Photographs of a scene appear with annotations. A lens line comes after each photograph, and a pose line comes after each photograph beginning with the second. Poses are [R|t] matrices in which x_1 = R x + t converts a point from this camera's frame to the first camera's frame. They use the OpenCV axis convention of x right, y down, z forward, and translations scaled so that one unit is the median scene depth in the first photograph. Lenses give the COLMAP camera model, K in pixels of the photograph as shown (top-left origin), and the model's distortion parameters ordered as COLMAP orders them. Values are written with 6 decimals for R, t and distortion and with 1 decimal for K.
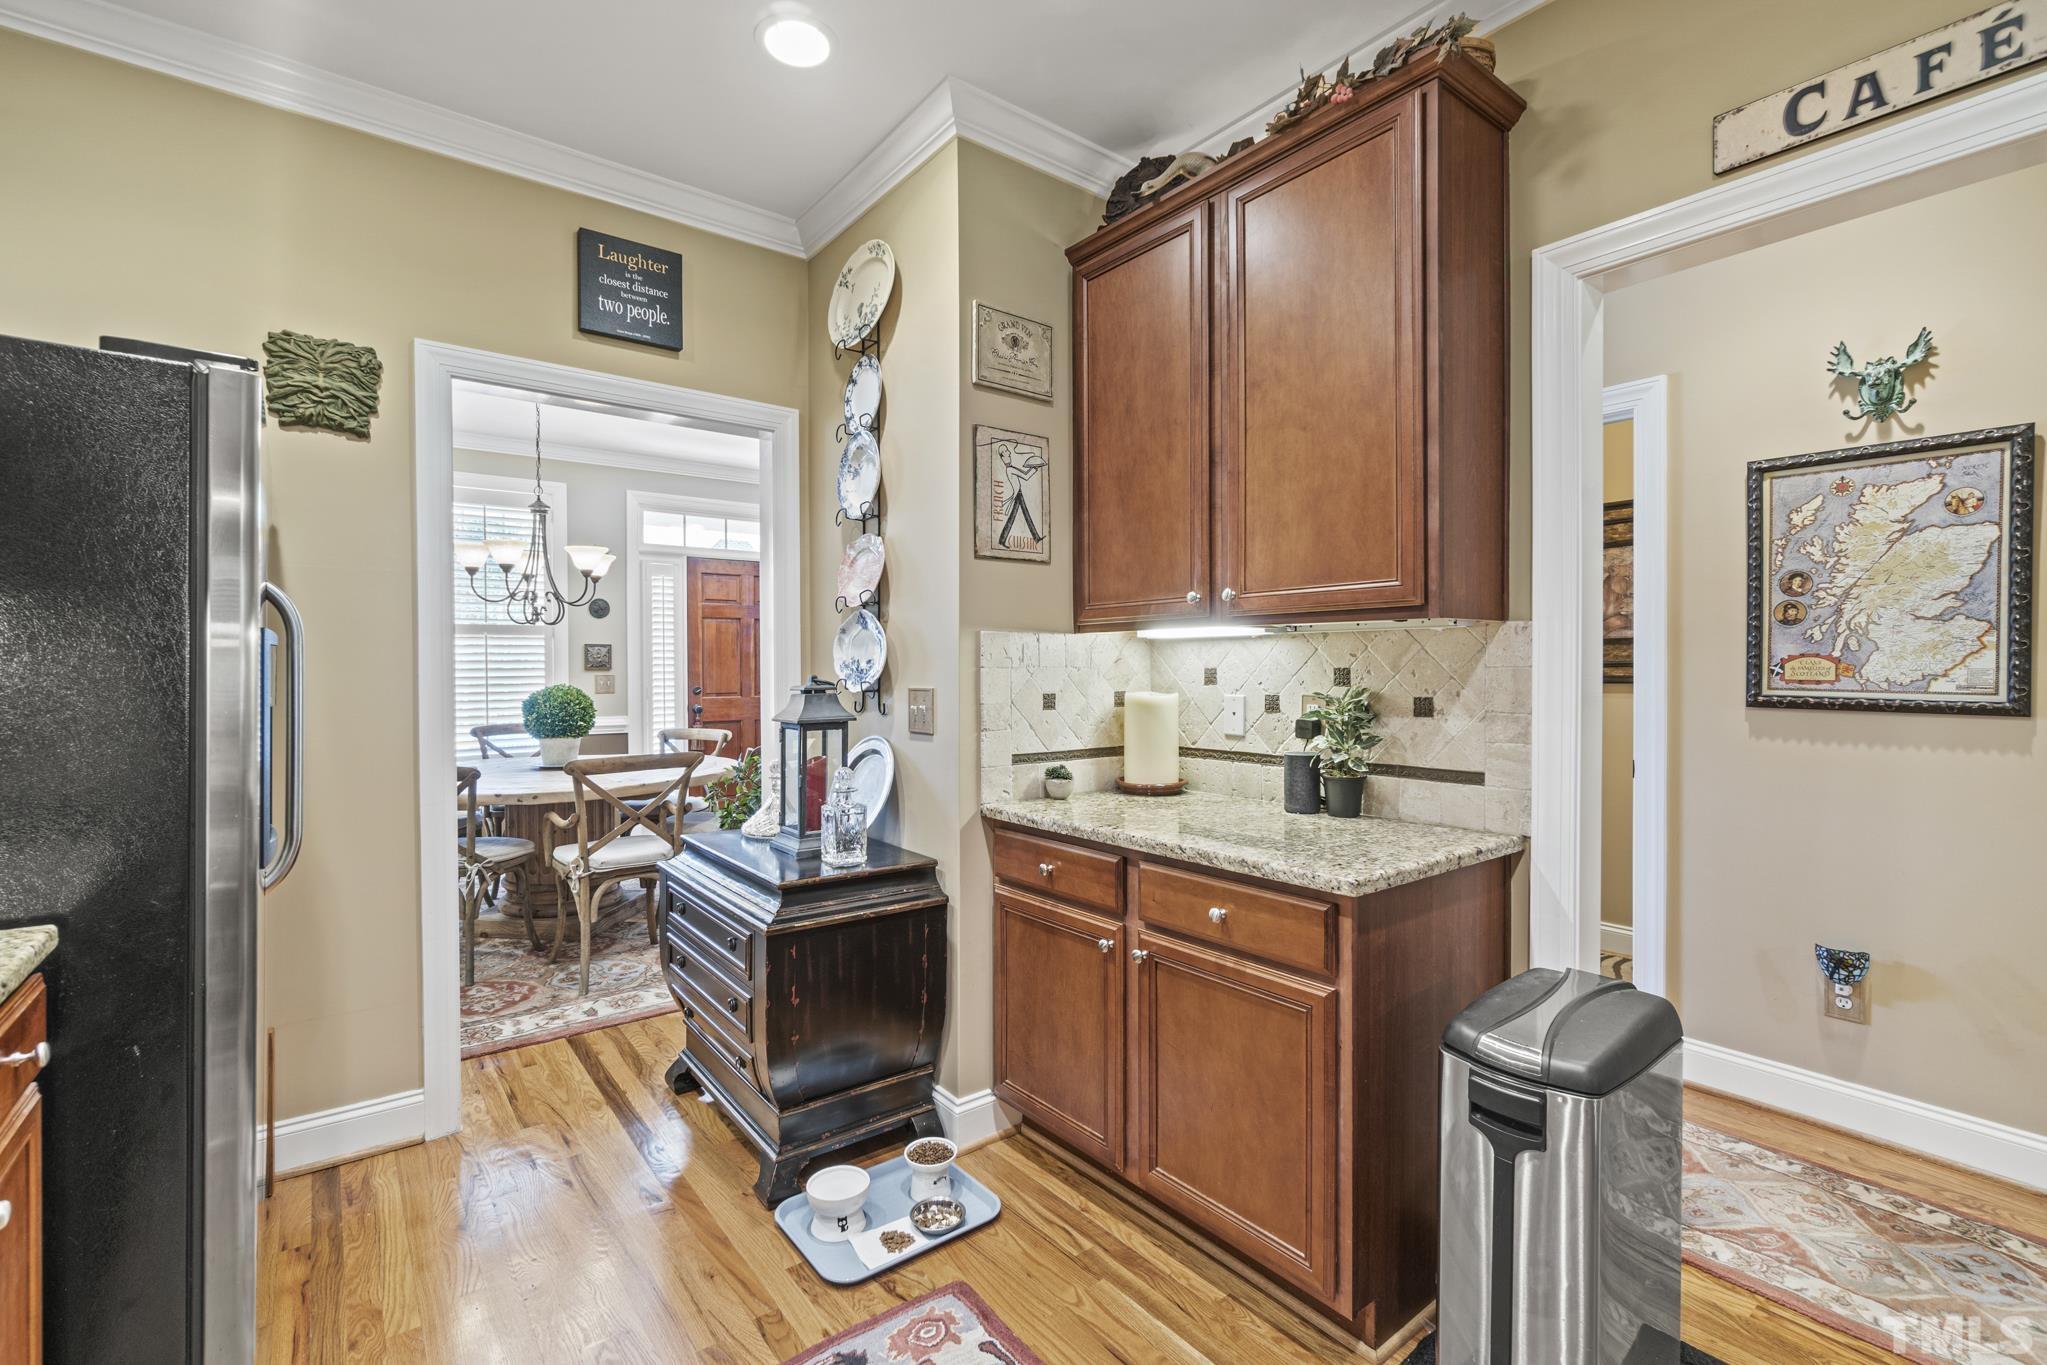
lens RADIAL K [[891.5, 0, 1013.9], [0, 891.5, 676.0], [0, 0, 1]] dist [-0.003816, -0.000662]
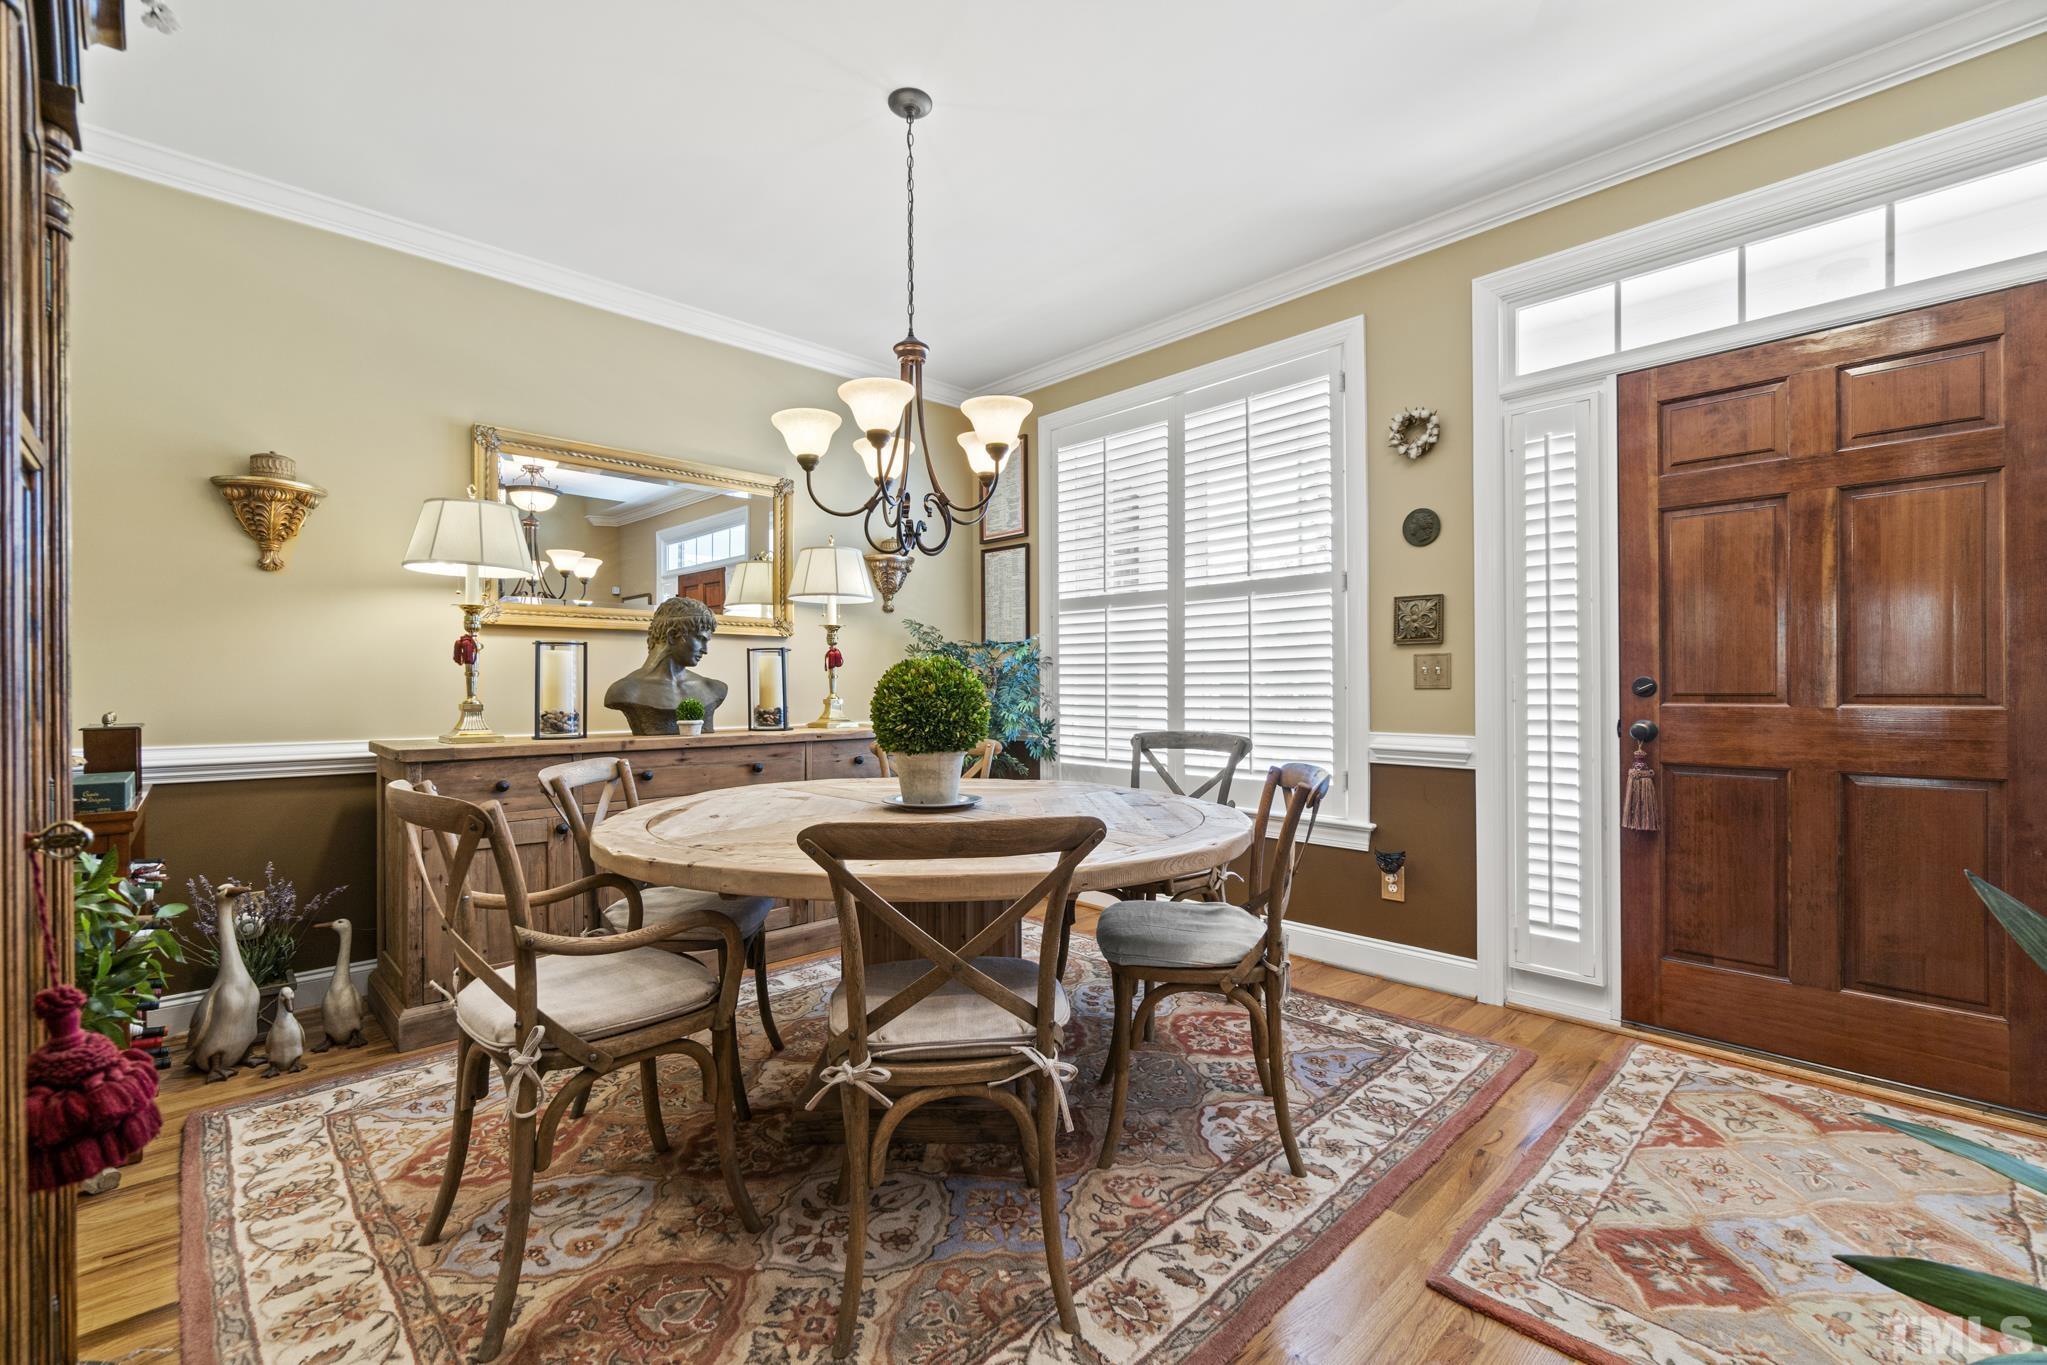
lens RADIAL K [[891.5, 0, 1107.2], [0, 891.5, 677.8], [0, 0, 1]] dist [-0.003816, -0.000662]
pose [[0.094372, -0.010291, -0.995484, 0.039542], [-0.005716, 0.999924, -0.010879, 0.019815], [0.995521, 0.006717, 0.094306, 0.763333]]
